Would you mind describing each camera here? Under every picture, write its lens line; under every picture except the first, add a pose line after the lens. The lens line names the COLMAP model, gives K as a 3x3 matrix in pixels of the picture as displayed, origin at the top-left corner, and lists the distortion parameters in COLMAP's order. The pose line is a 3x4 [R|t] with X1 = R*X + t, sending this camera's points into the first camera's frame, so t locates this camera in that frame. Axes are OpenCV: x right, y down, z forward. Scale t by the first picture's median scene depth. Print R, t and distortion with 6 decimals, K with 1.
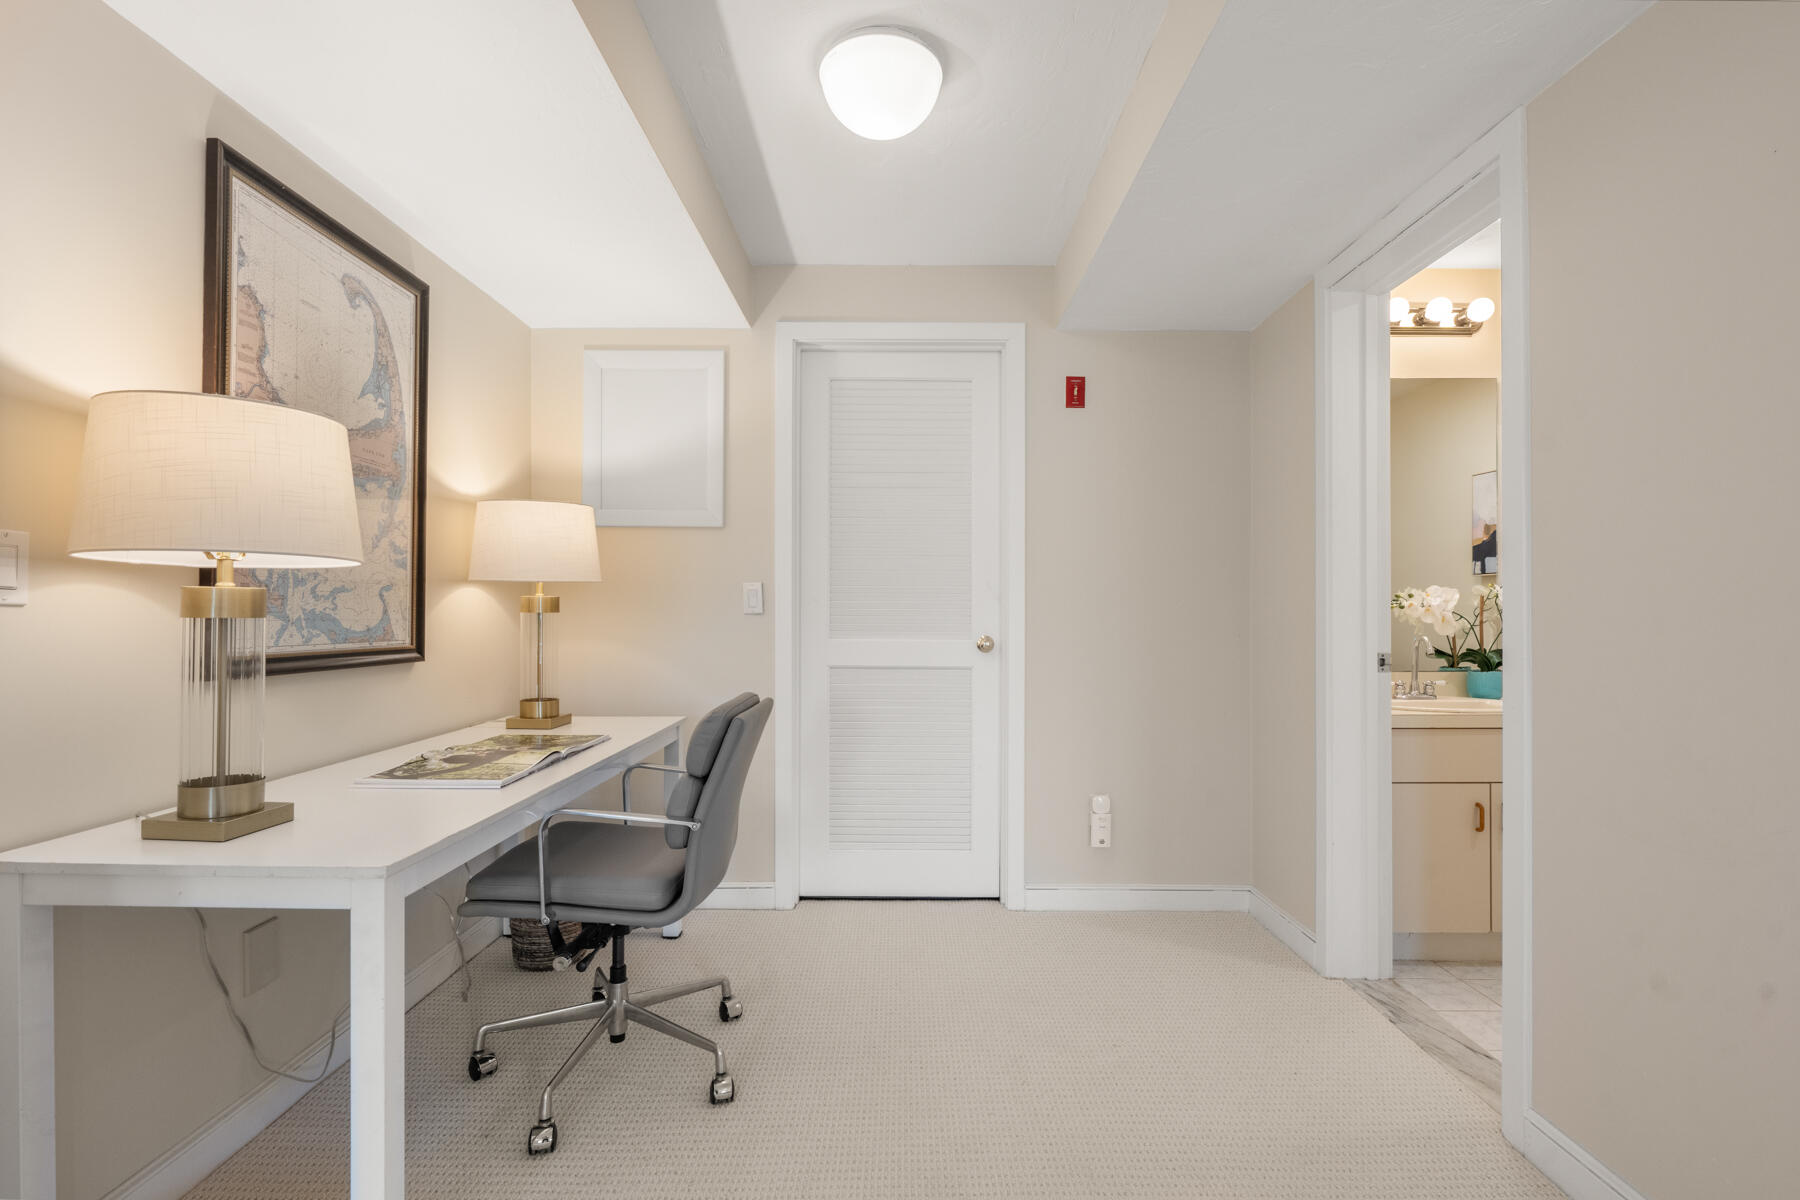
lens RADIAL K [[794.0, 0, 939.9], [0, 794.0, 610.5], [0, 0, 1]] dist [0.000703, 0.000465]
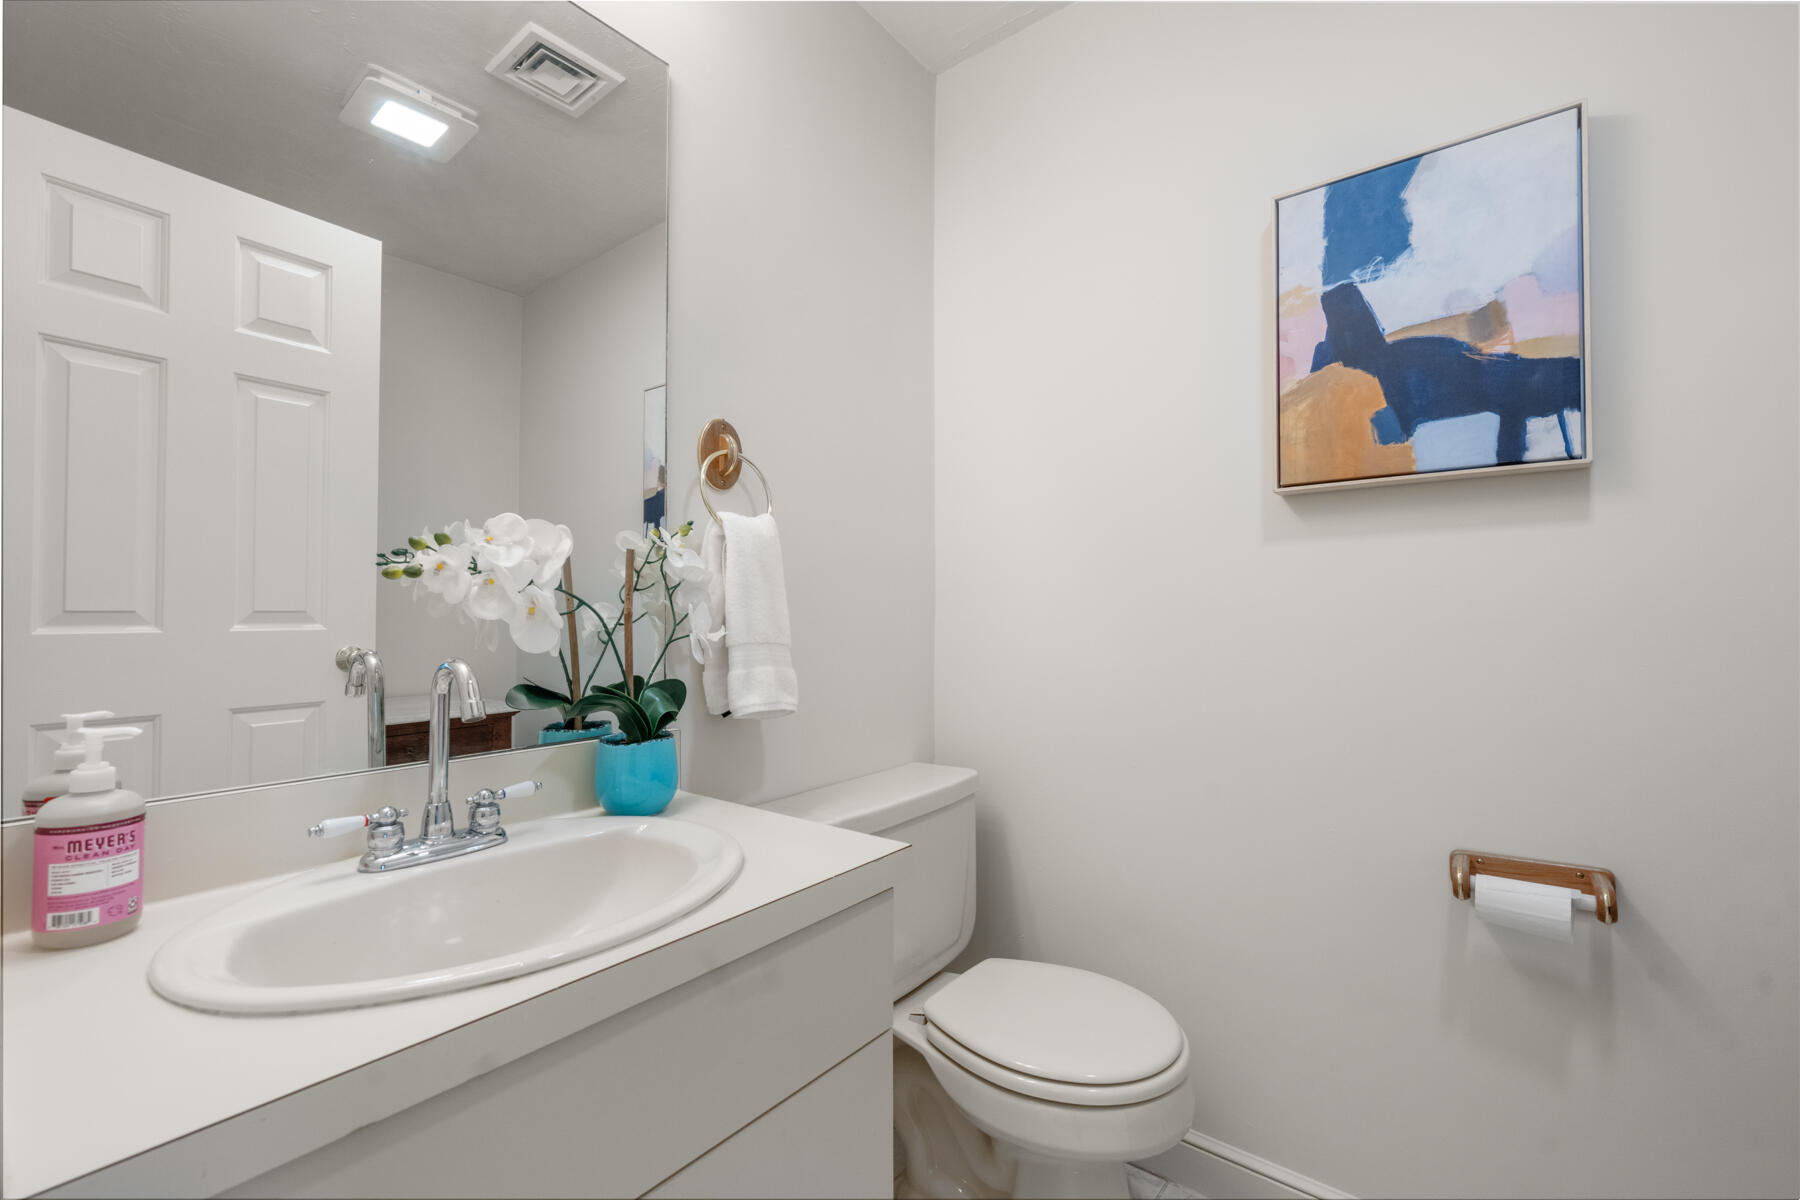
lens RADIAL K [[754.1, 0, 900.3], [0, 754.1, 604.7], [0, 0, 1]] dist [-0.003894, 0.000904]
pose [[0.628213, 0.009527, 0.777983, 0.470312], [-0.009564, 0.999944, -0.004522, 0.009003], [-0.777982, -0.004600, 0.628269, 0.652455]]
